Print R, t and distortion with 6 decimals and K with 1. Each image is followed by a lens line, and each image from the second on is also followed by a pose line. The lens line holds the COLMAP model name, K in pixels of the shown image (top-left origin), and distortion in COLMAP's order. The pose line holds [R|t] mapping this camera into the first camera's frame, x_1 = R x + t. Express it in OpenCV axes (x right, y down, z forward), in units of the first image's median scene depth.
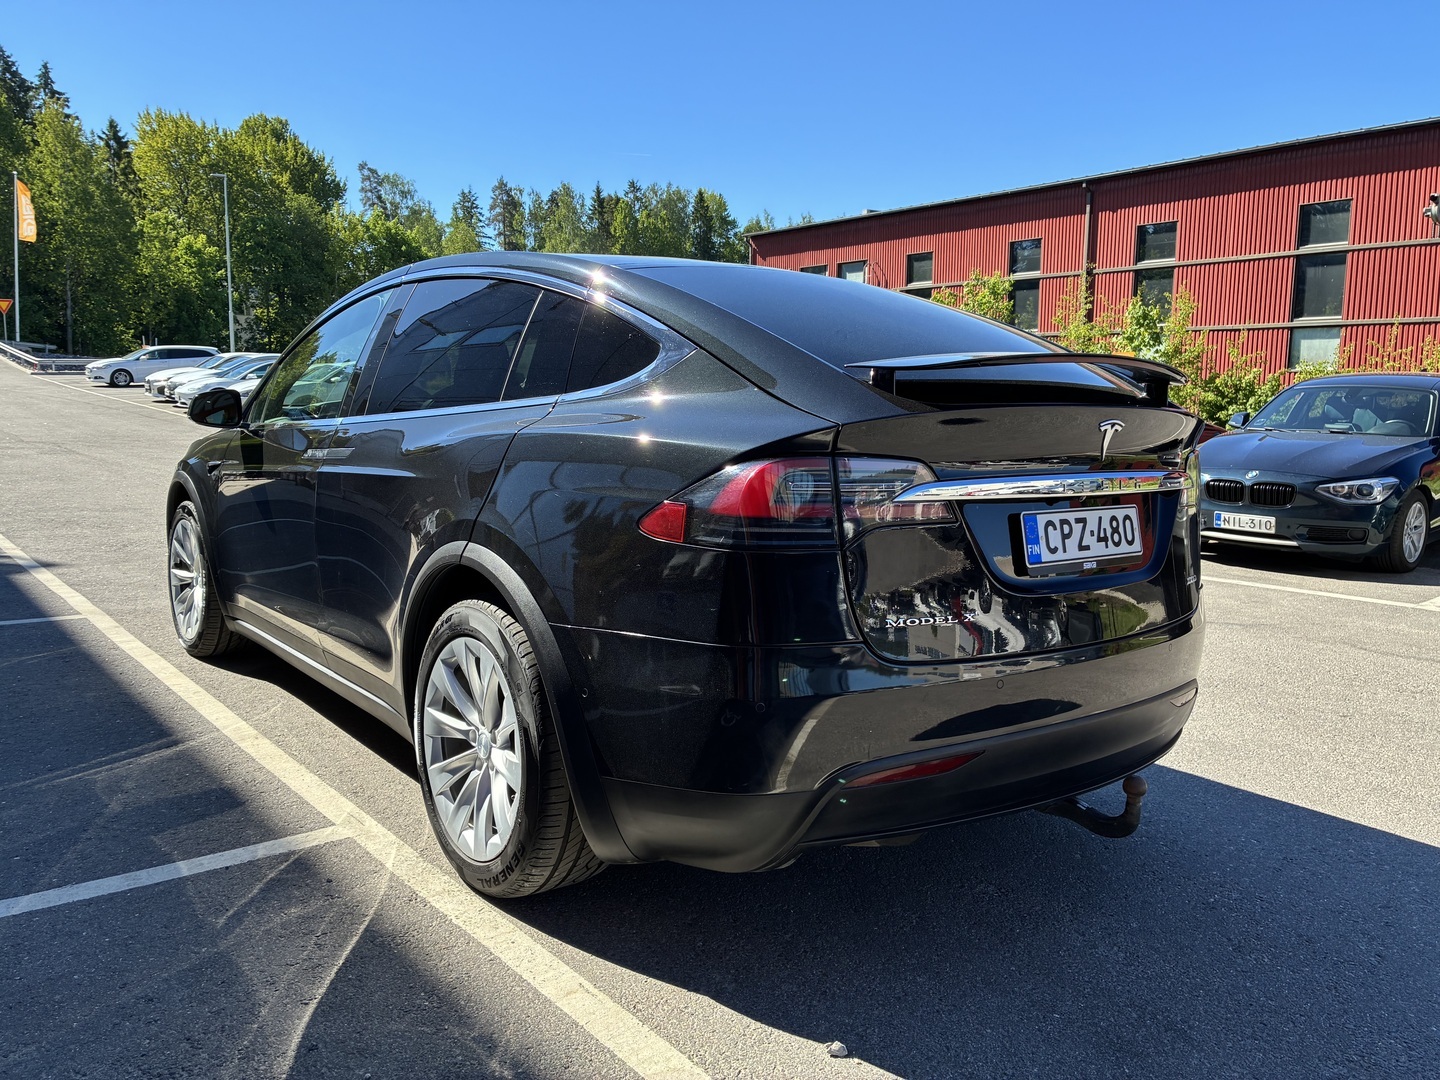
lens RADIAL K [[1077.0, 0, 736.1], [0, 1077.0, 544.1], [0, 0, 1]] dist [0.040993, -0.061932]
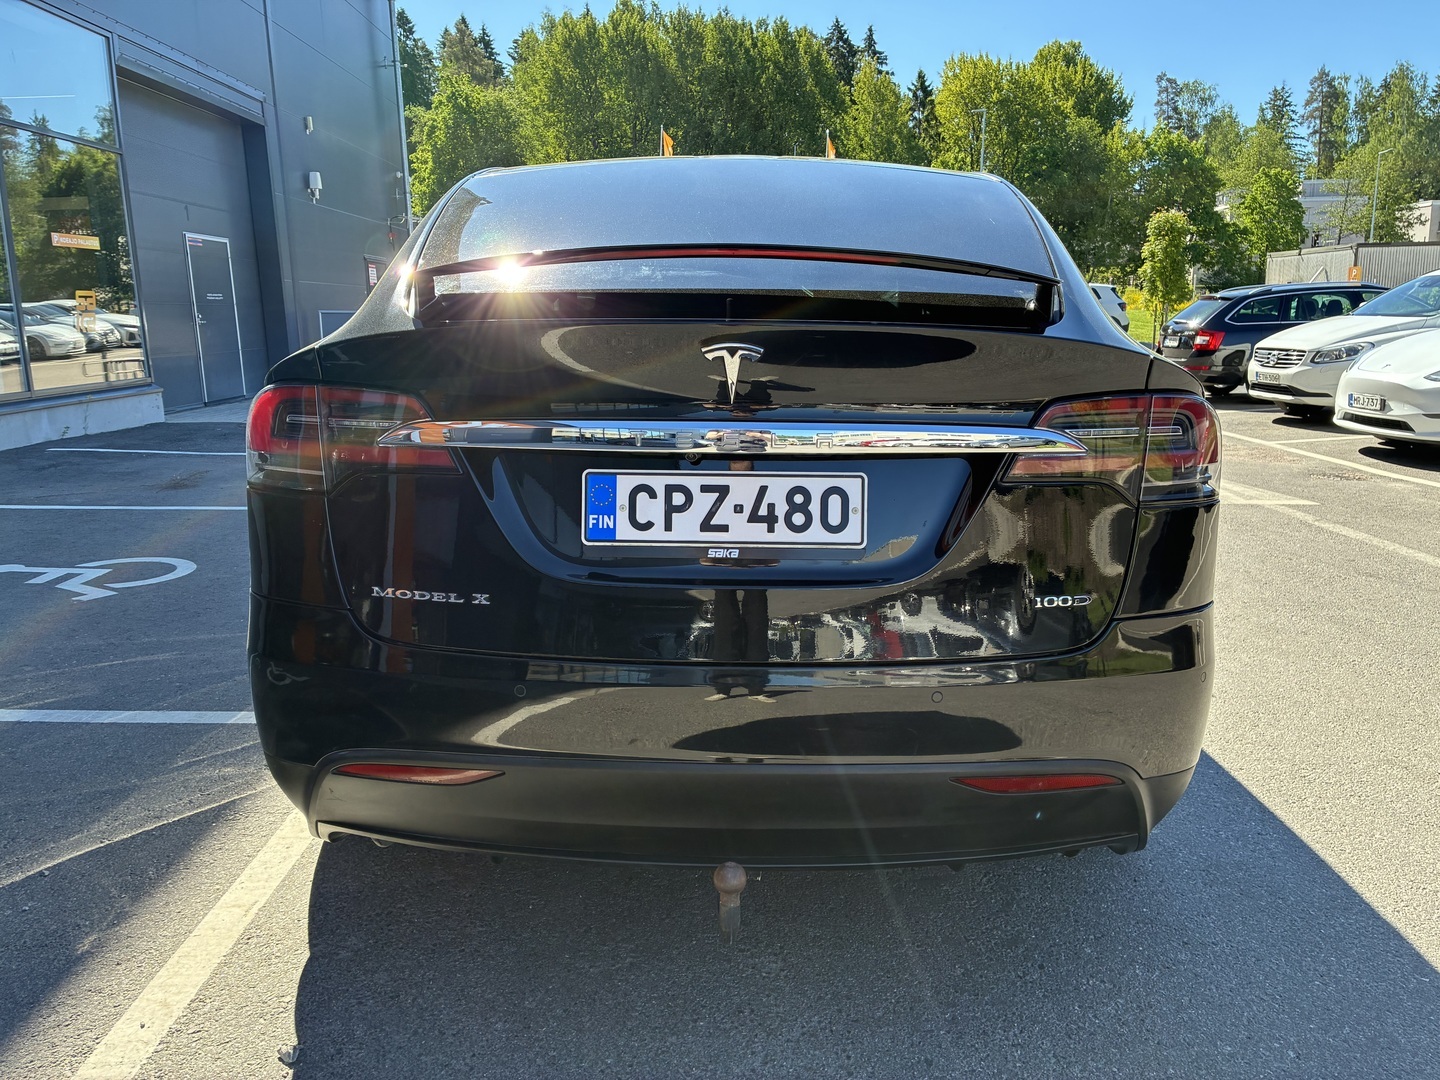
lens RADIAL K [[1077.0, 0, 718.3], [0, 1077.0, 555.3], [0, 0, 1]] dist [0.040993, -0.061932]
pose [[0.777679, 0.114528, -0.618141, 0.754848], [-0.067277, 0.992781, 0.099300, -0.048294], [0.625051, -0.035636, 0.779770, 0.456781]]
